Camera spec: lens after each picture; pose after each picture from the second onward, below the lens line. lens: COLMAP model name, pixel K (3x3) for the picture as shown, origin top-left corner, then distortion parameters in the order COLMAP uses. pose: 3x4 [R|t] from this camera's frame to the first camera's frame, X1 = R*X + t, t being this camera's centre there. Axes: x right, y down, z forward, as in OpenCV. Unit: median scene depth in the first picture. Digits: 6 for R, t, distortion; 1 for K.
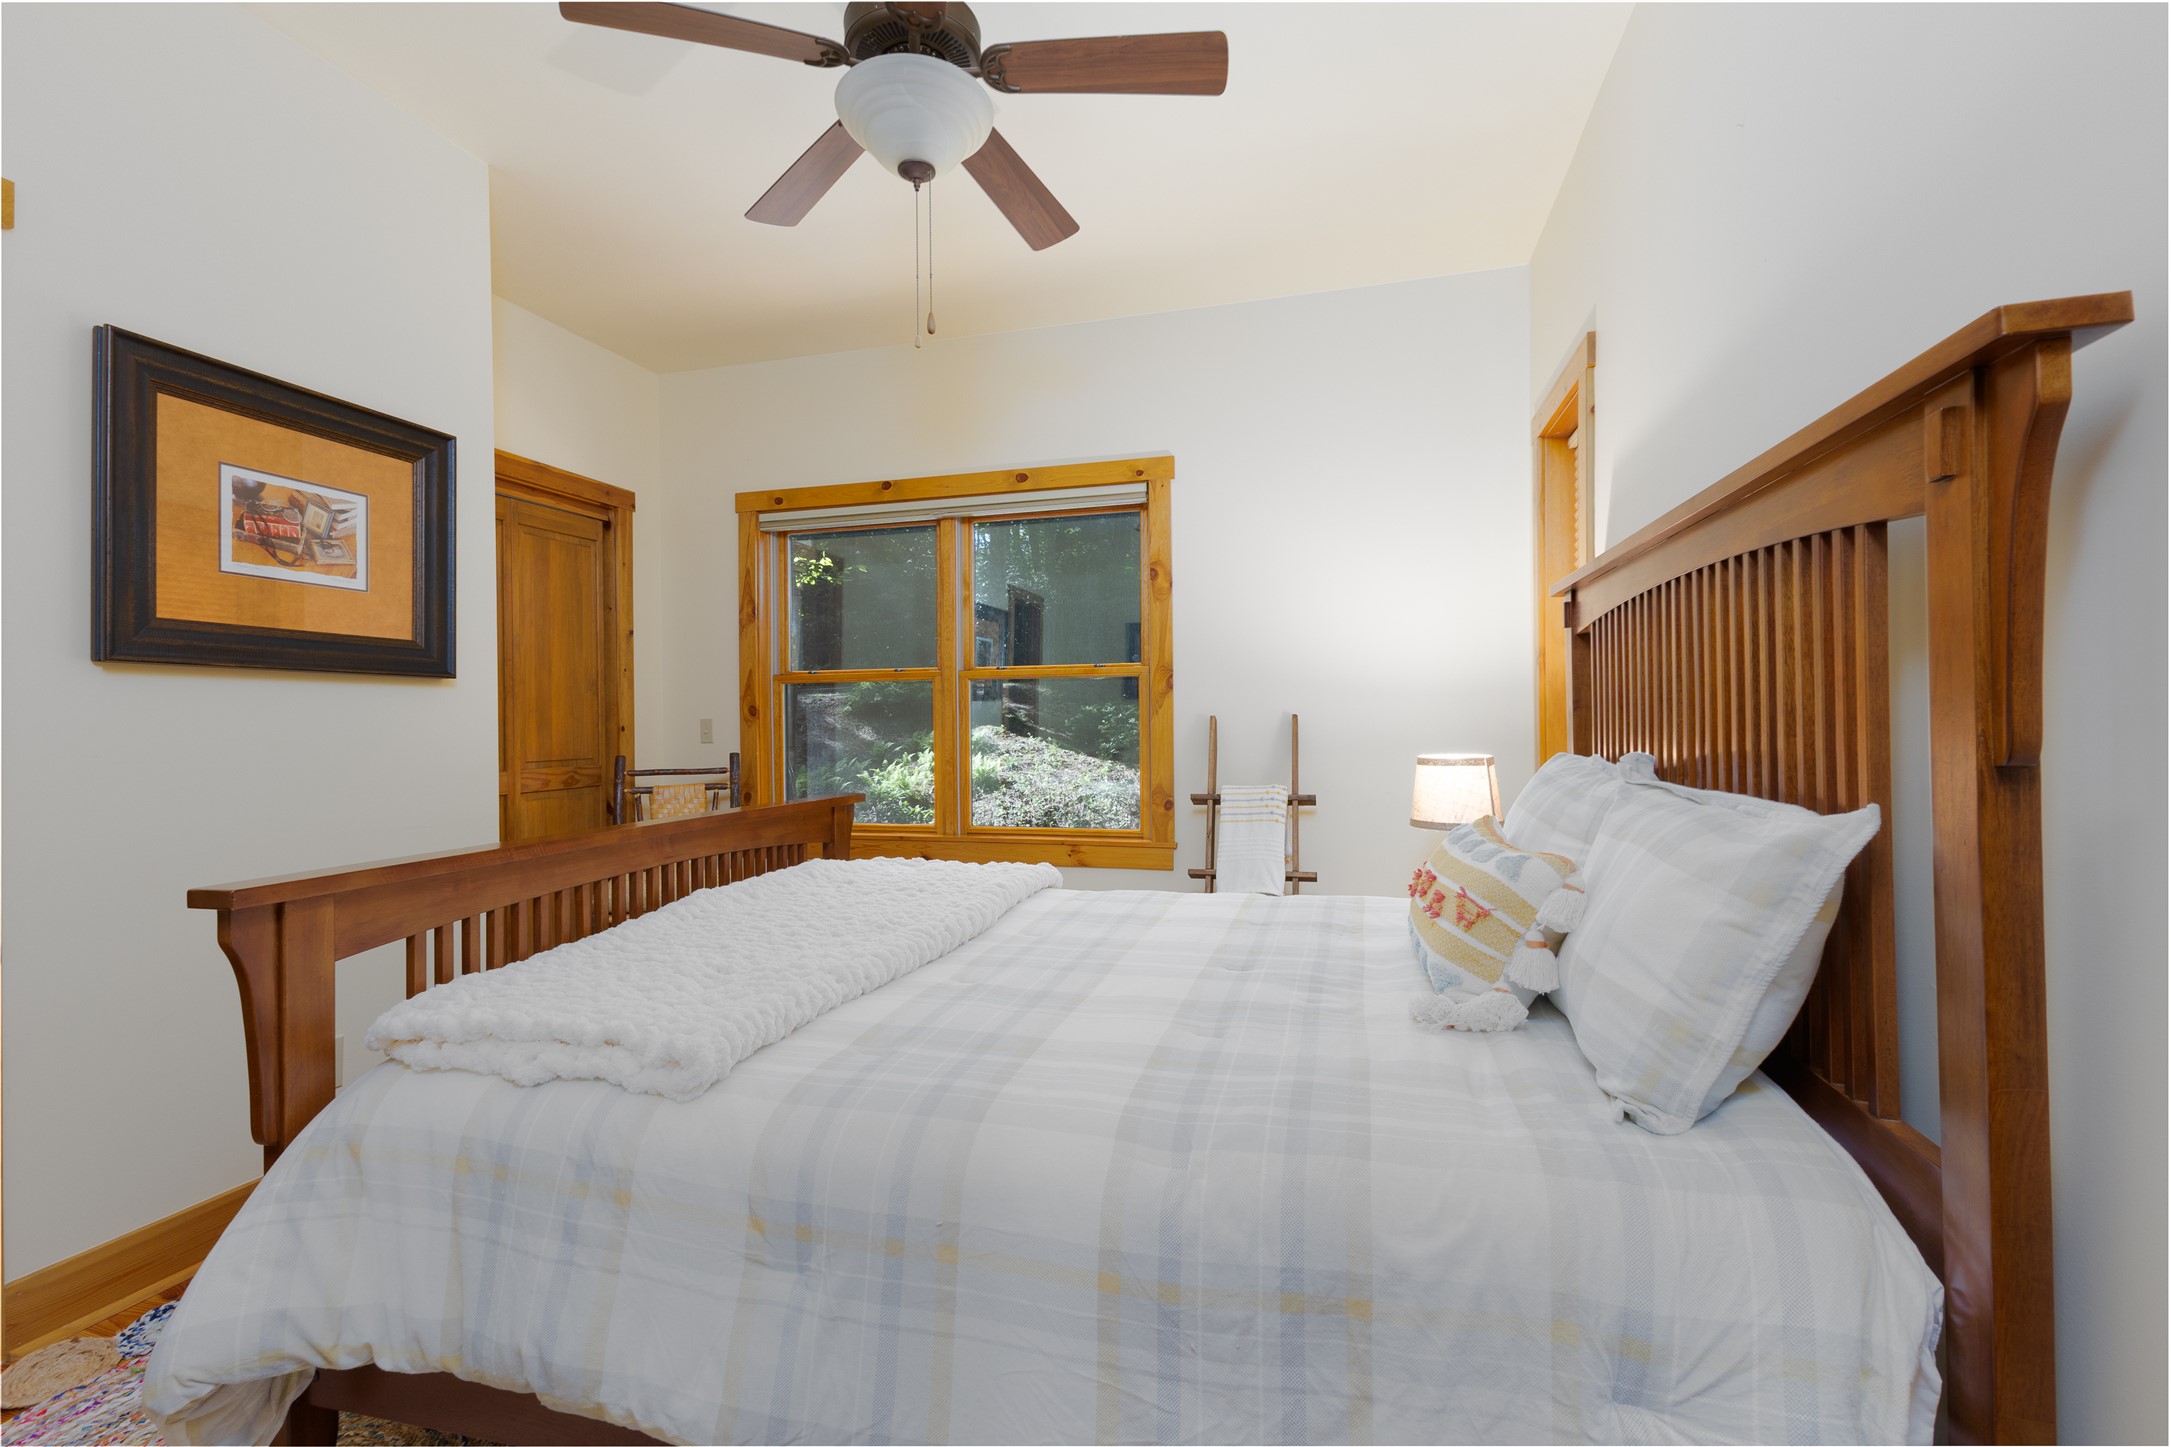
lens RADIAL K [[934.4, 0, 1088.1], [0, 934.4, 721.7], [0, 0, 1]] dist [0.002992, 0.000429]
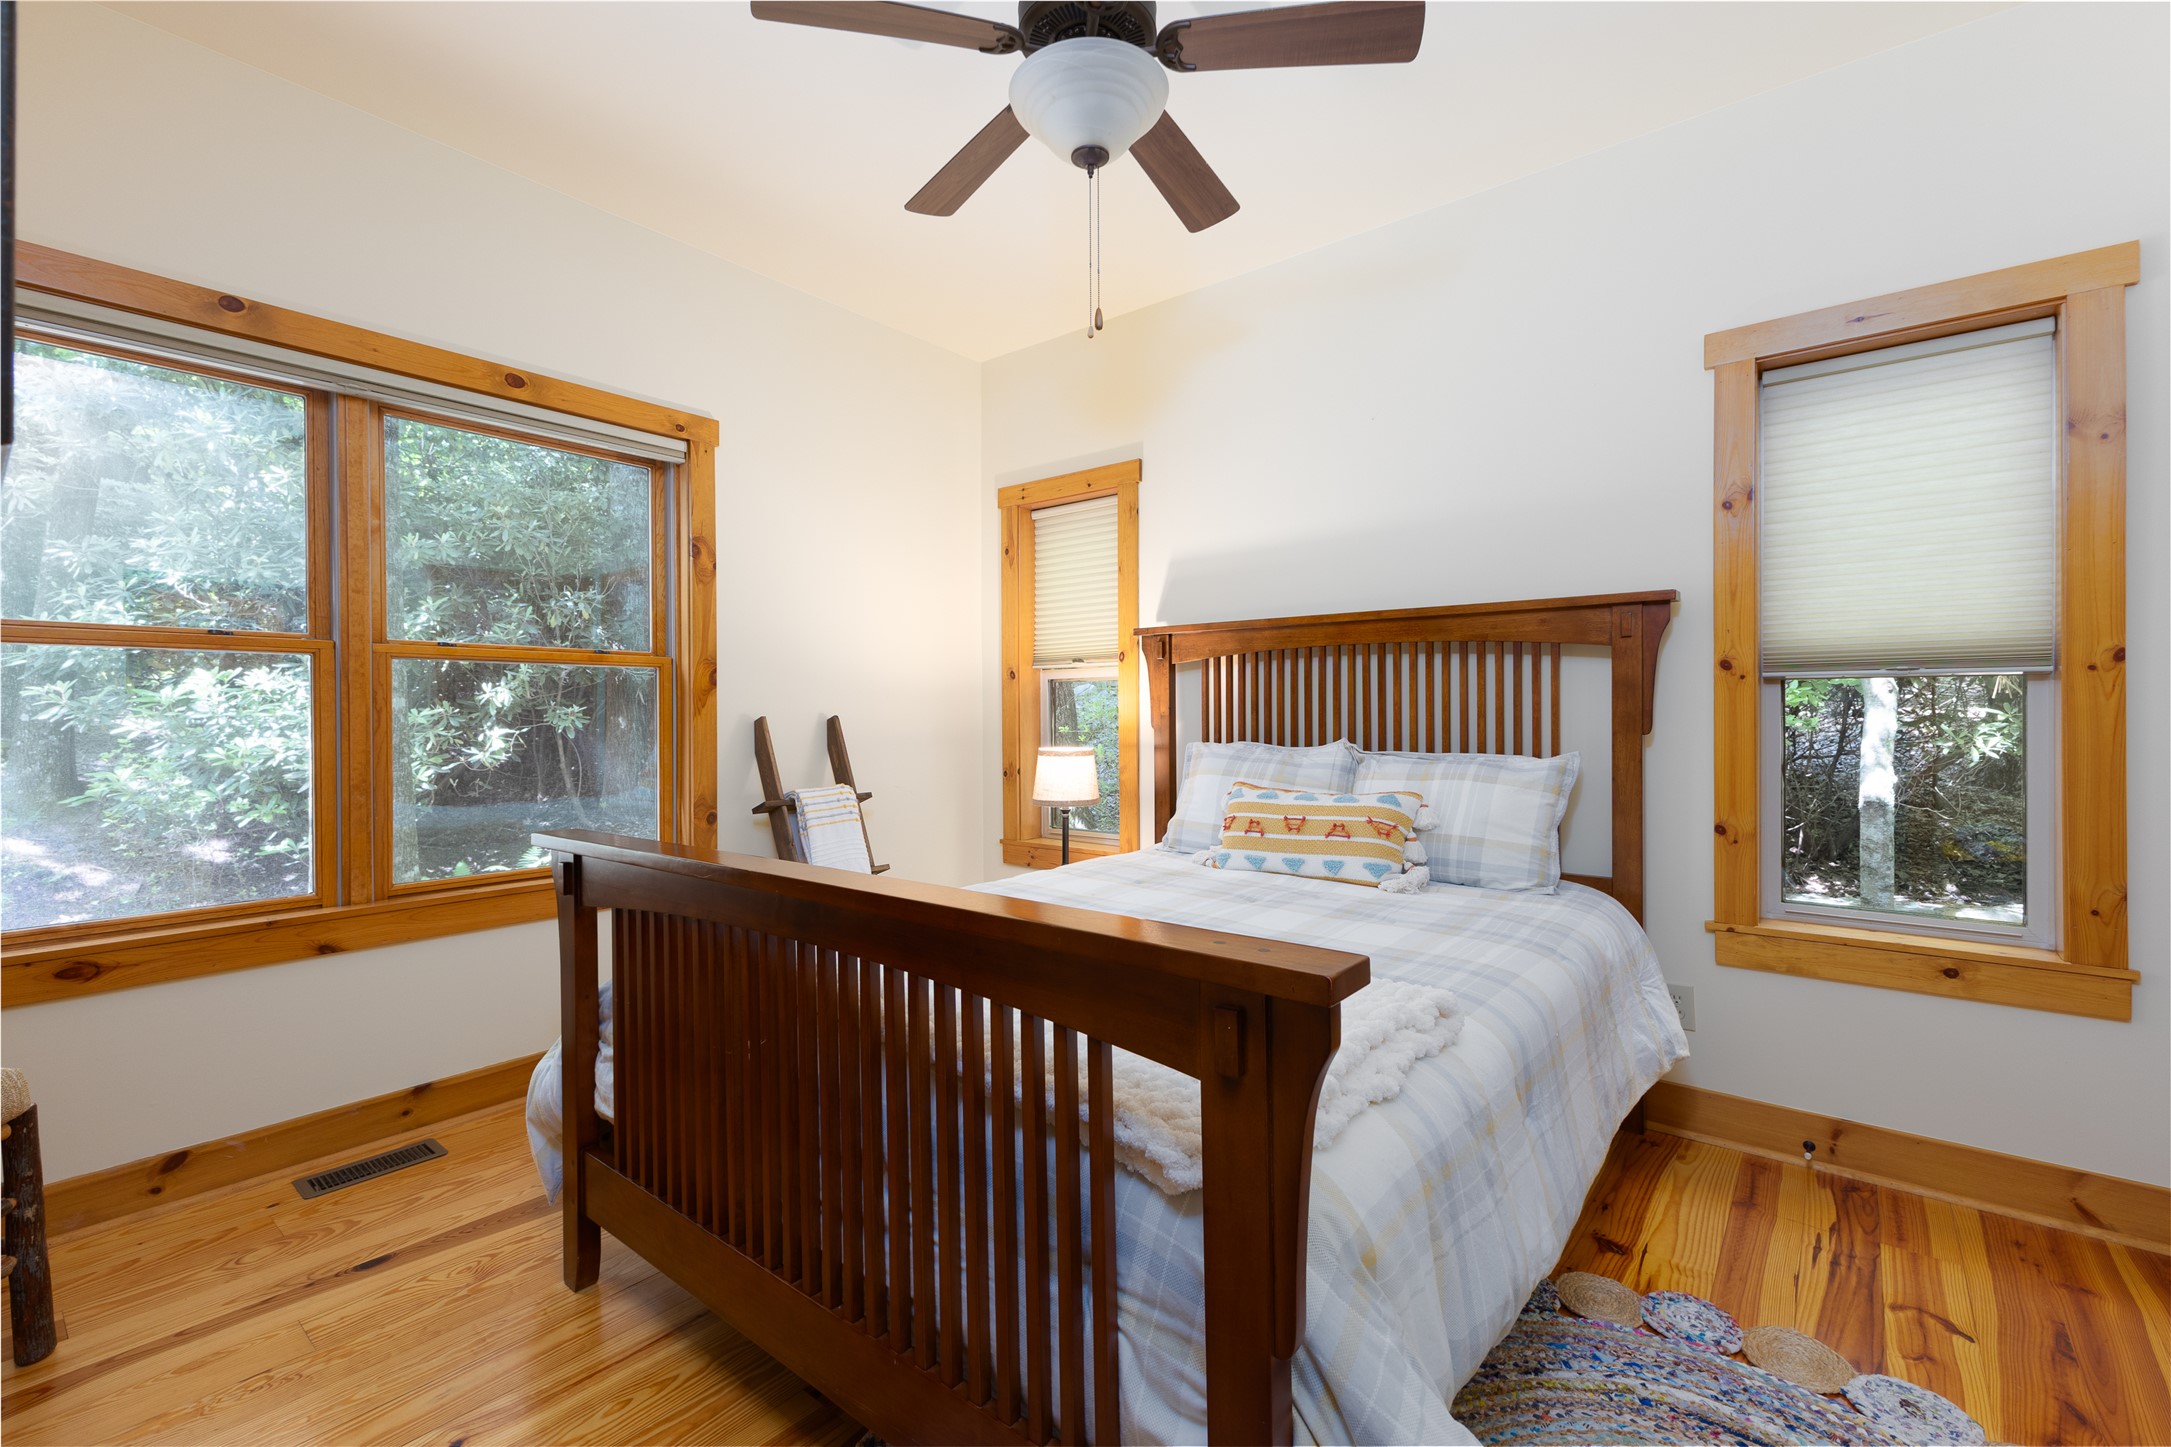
lens RADIAL K [[934.4, 0, 1094.0], [0, 934.4, 718.4], [0, 0, 1]] dist [0.002992, 0.000429]
pose [[0.383590, 0.001402, 0.923503, -0.583909], [0.002491, 0.999994, -0.002553, -0.001075], [-0.923500, 0.003280, 0.383584, 0.332903]]
